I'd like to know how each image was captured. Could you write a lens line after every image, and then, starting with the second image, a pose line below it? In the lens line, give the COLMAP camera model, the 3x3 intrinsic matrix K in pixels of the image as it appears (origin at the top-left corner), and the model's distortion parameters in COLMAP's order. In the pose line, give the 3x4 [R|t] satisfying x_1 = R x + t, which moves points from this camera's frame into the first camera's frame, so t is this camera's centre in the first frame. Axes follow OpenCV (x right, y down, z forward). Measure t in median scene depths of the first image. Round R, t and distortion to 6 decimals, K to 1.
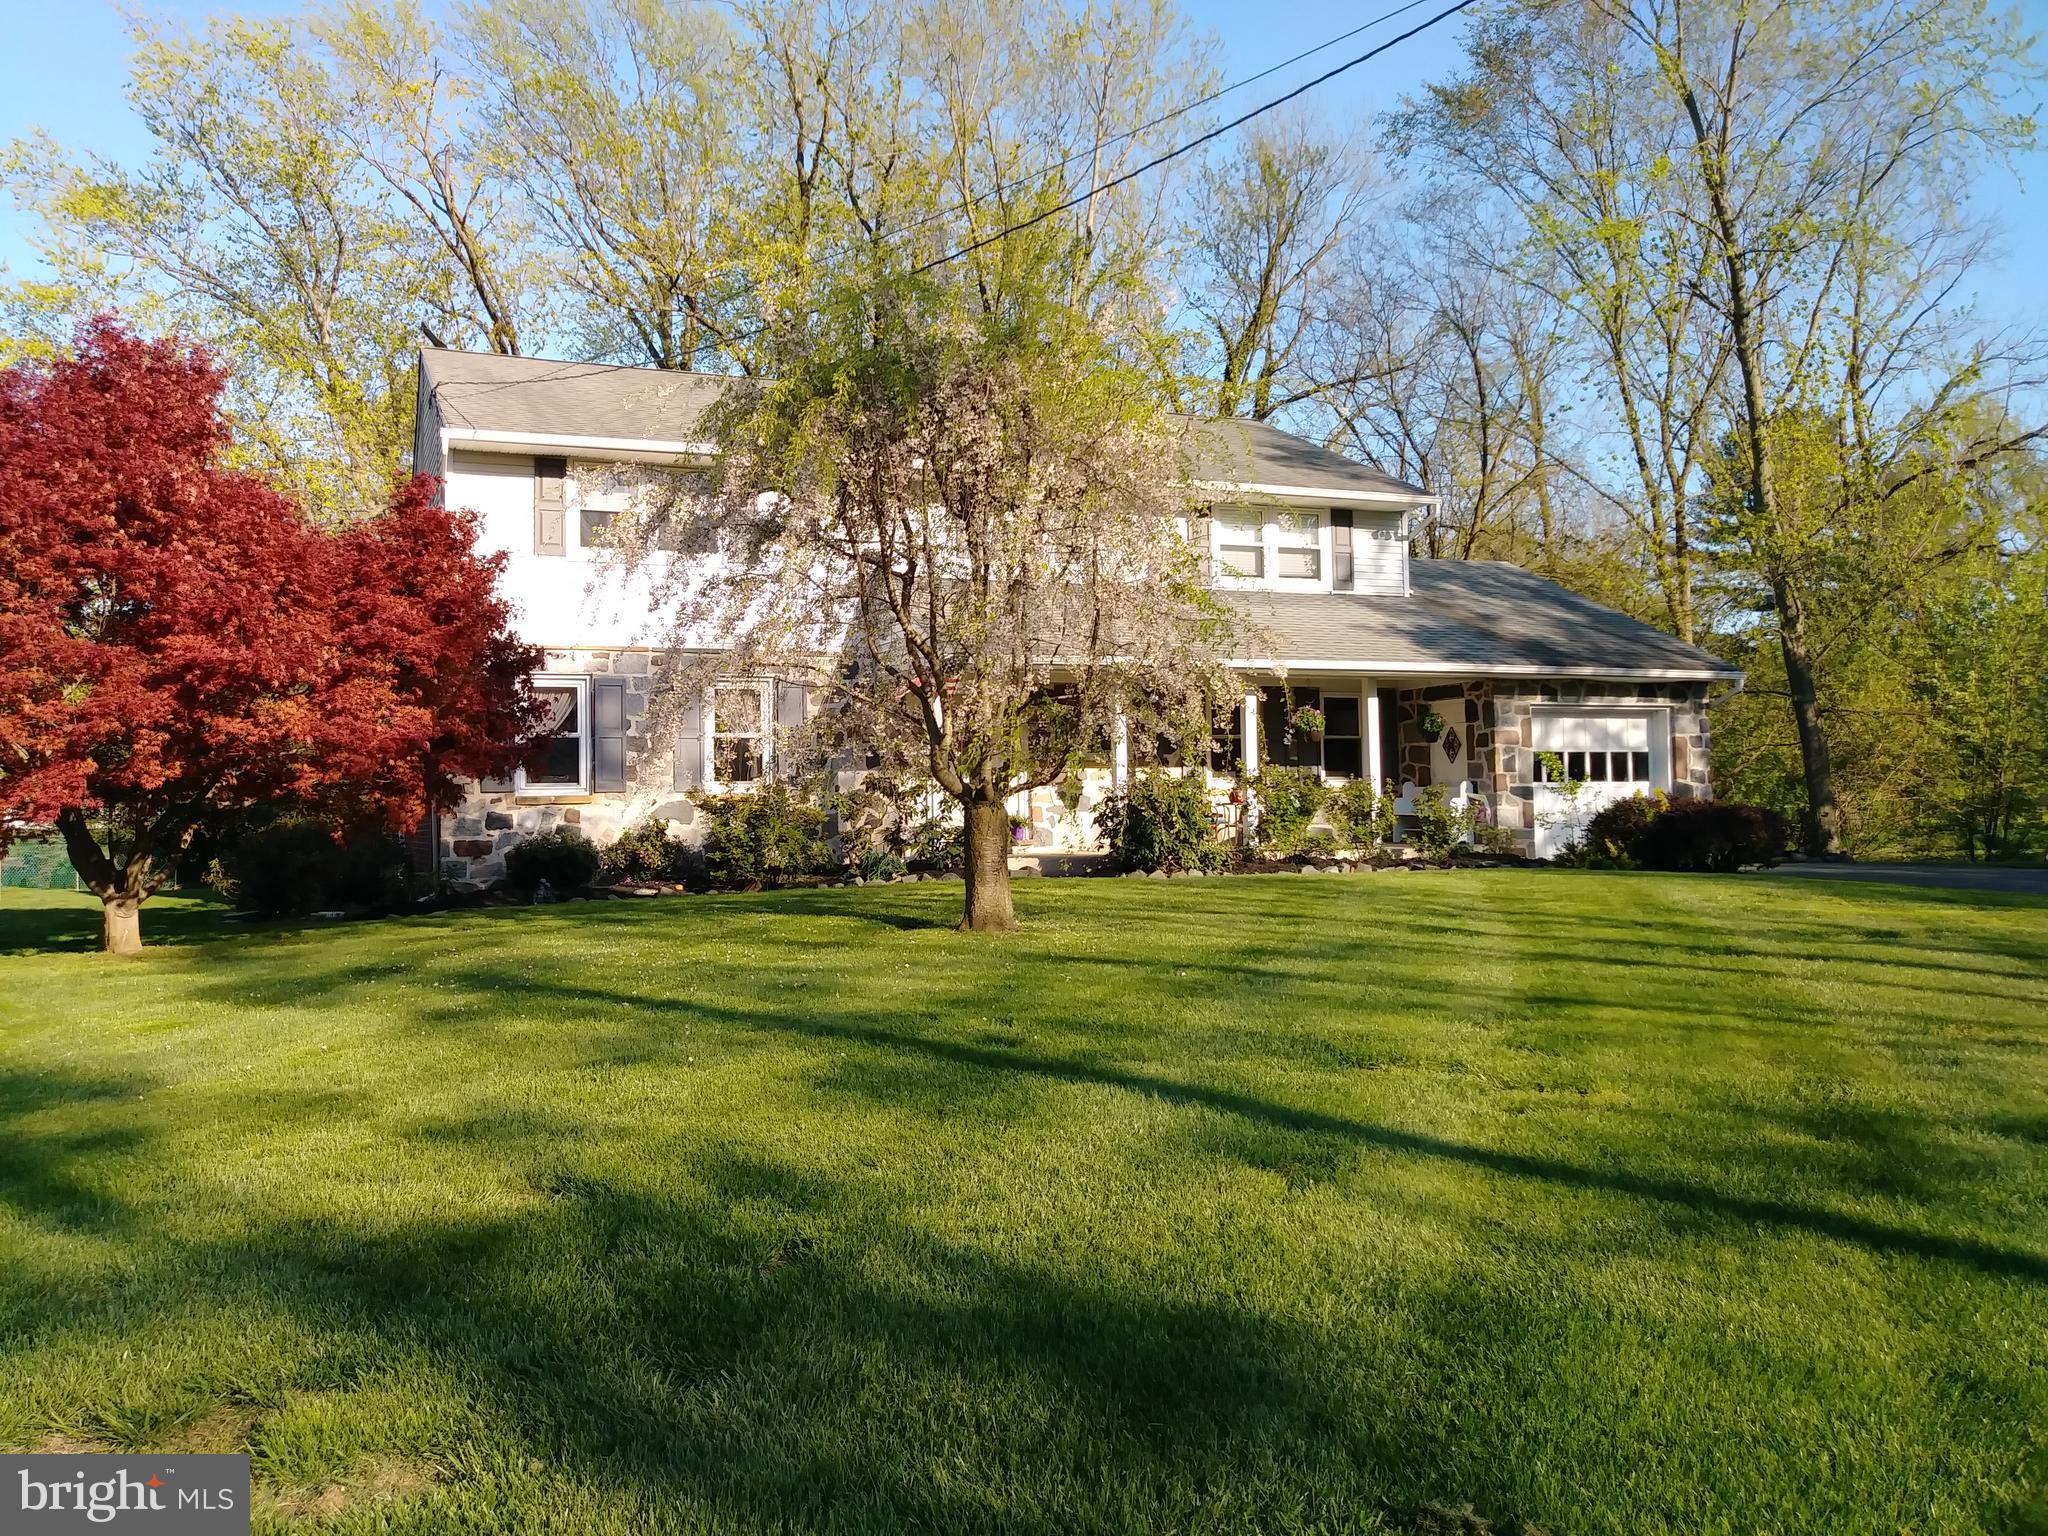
lens RADIAL K [[1606.8, 0, 965.0], [0, 1606.8, 770.5], [0, 0, 1]] dist [0.003313, -0.003343]
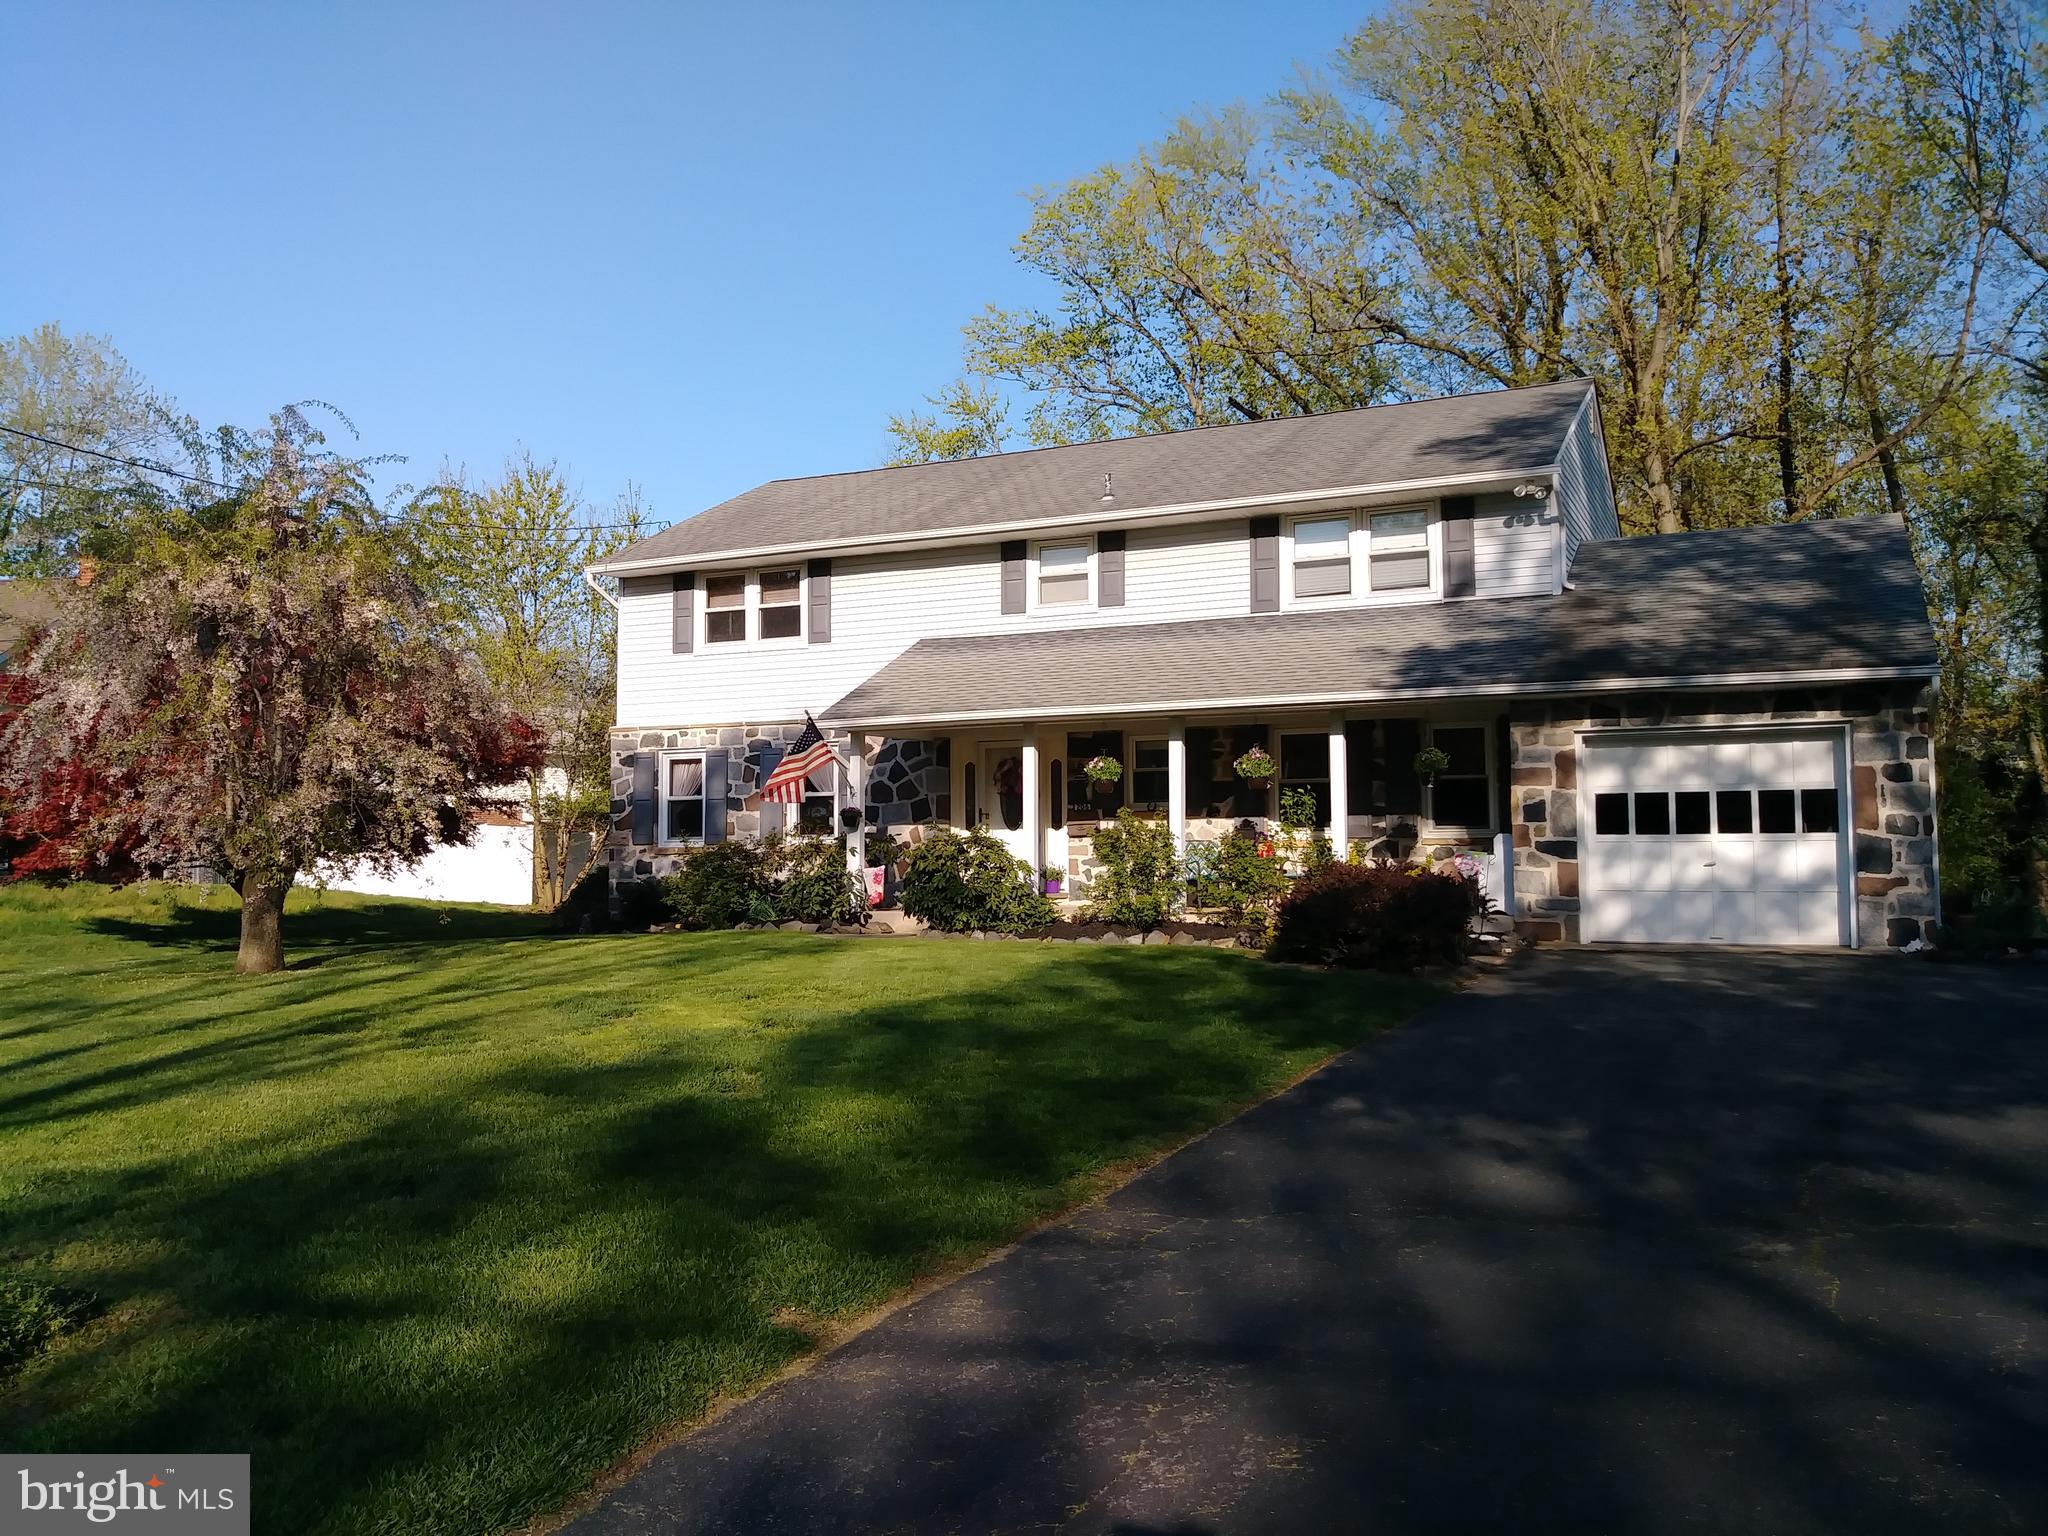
lens RADIAL K [[1606.8, 0, 965.0], [0, 1606.8, 770.5], [0, 0, 1]] dist [0.003313, -0.003343]
pose [[0.677087, -0.026490, -0.735426, 0.709413], [0.016744, 0.999648, -0.020591, -0.012376], [0.735713, 0.001628, 0.677292, 0.282639]]
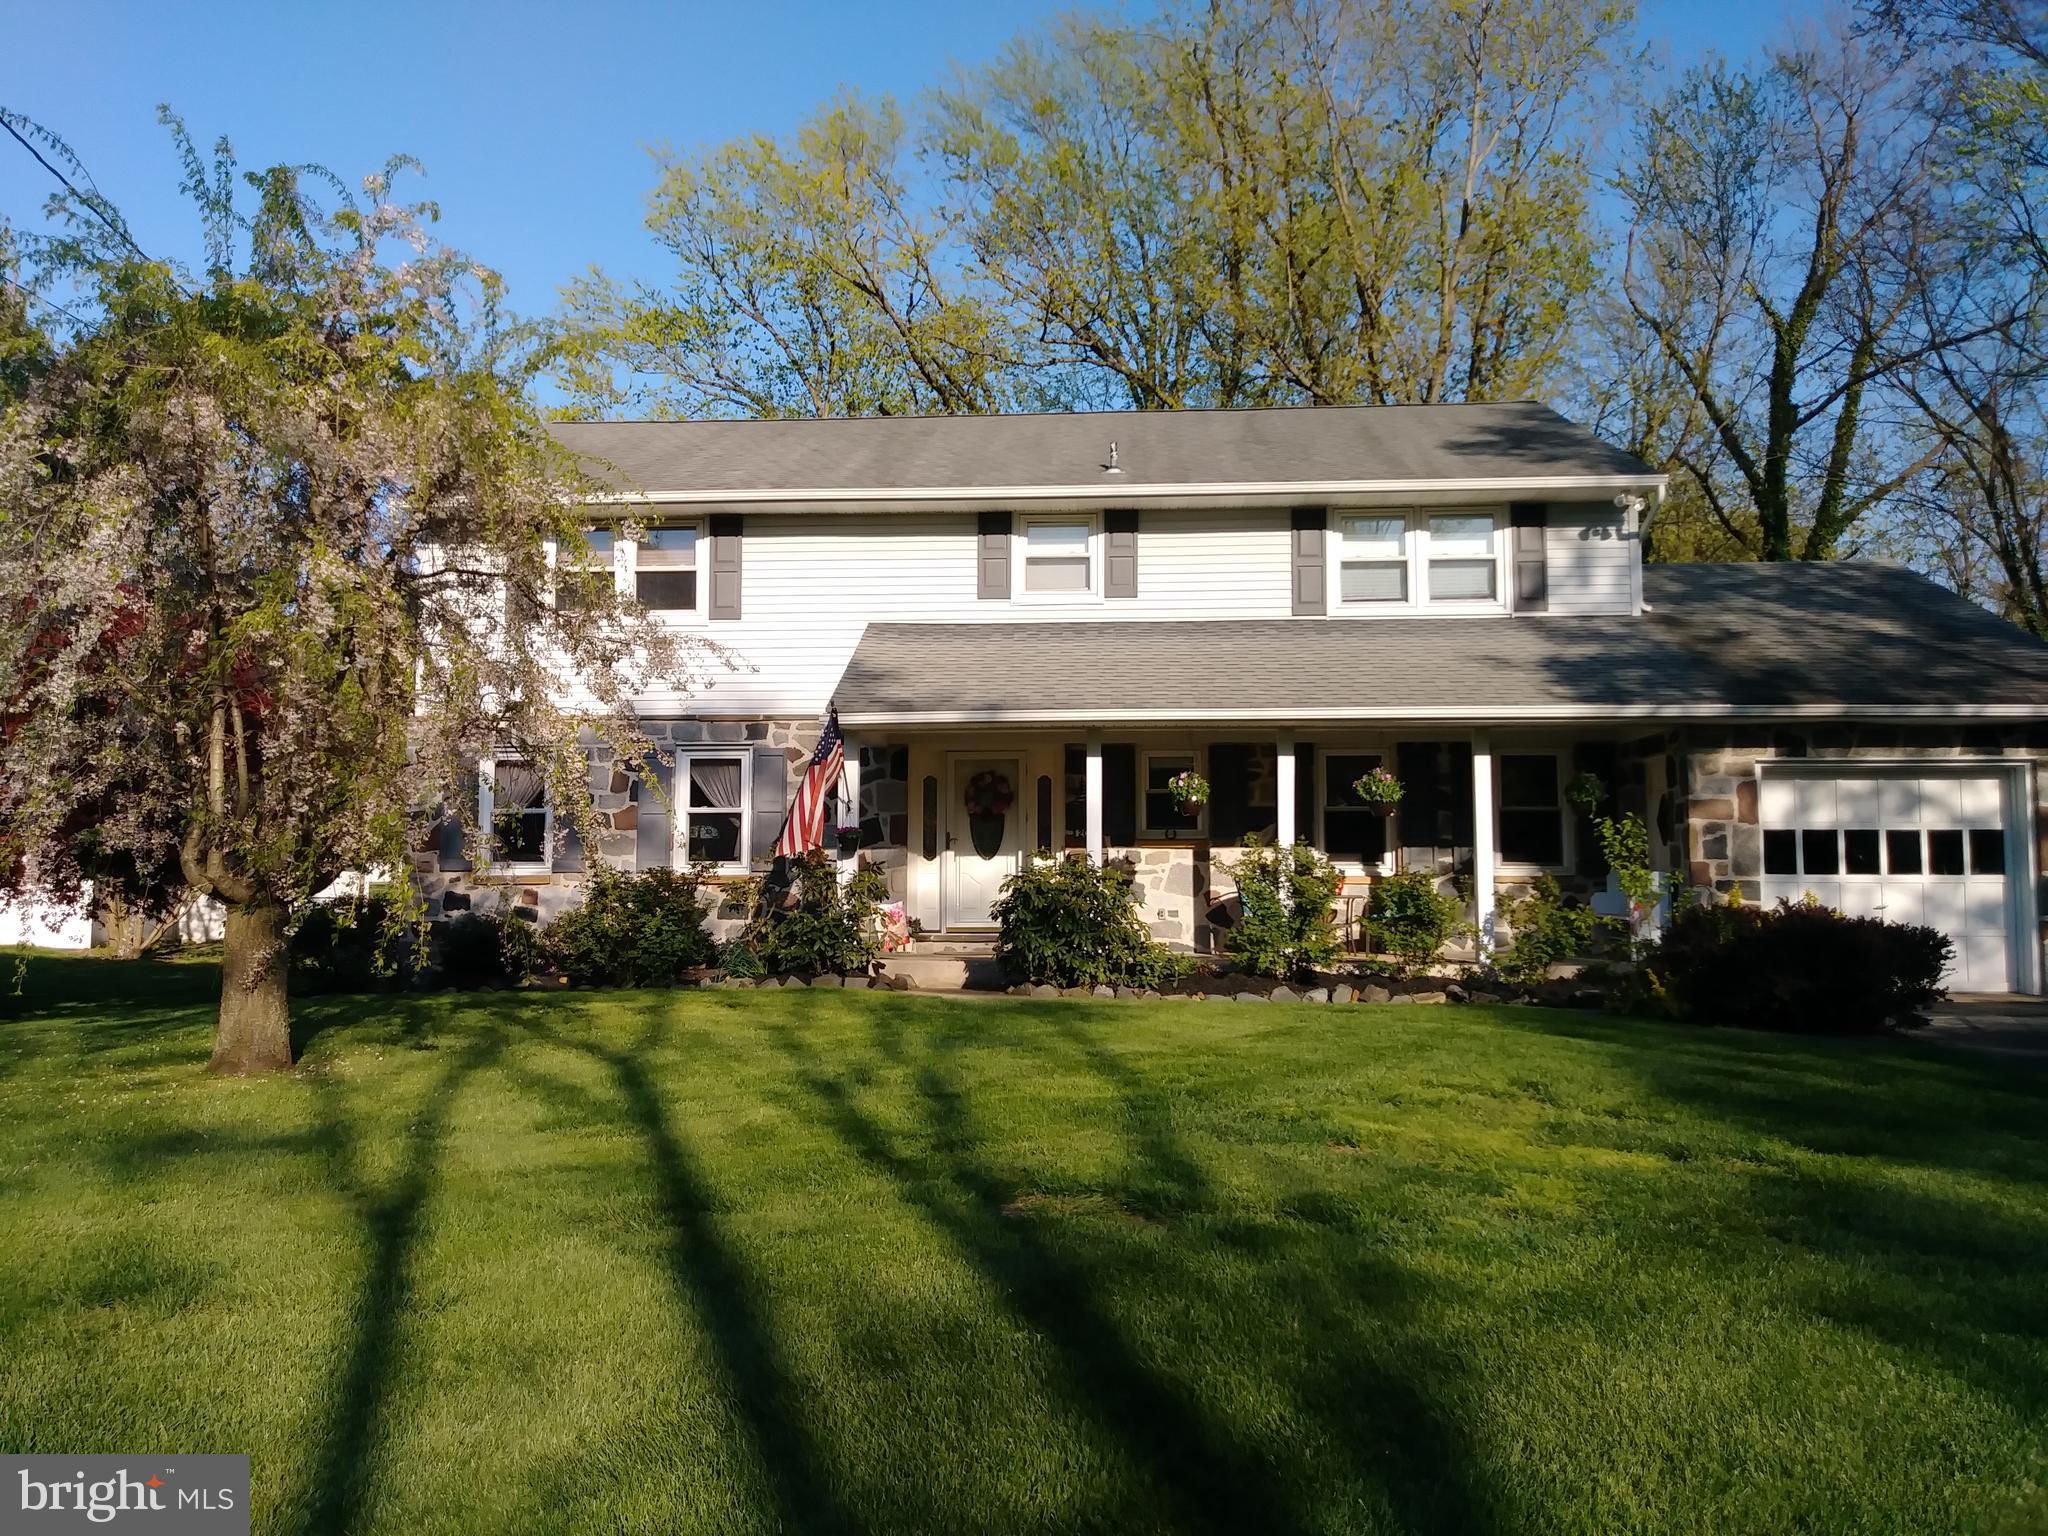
lens RADIAL K [[1606.8, 0, 965.0], [0, 1606.8, 770.5], [0, 0, 1]] dist [0.003313, -0.003343]
pose [[0.896085, -0.013288, -0.443683, 0.353509], [-0.004841, 0.999200, -0.039702, -0.008131], [0.443855, 0.037724, 0.895304, 0.235356]]
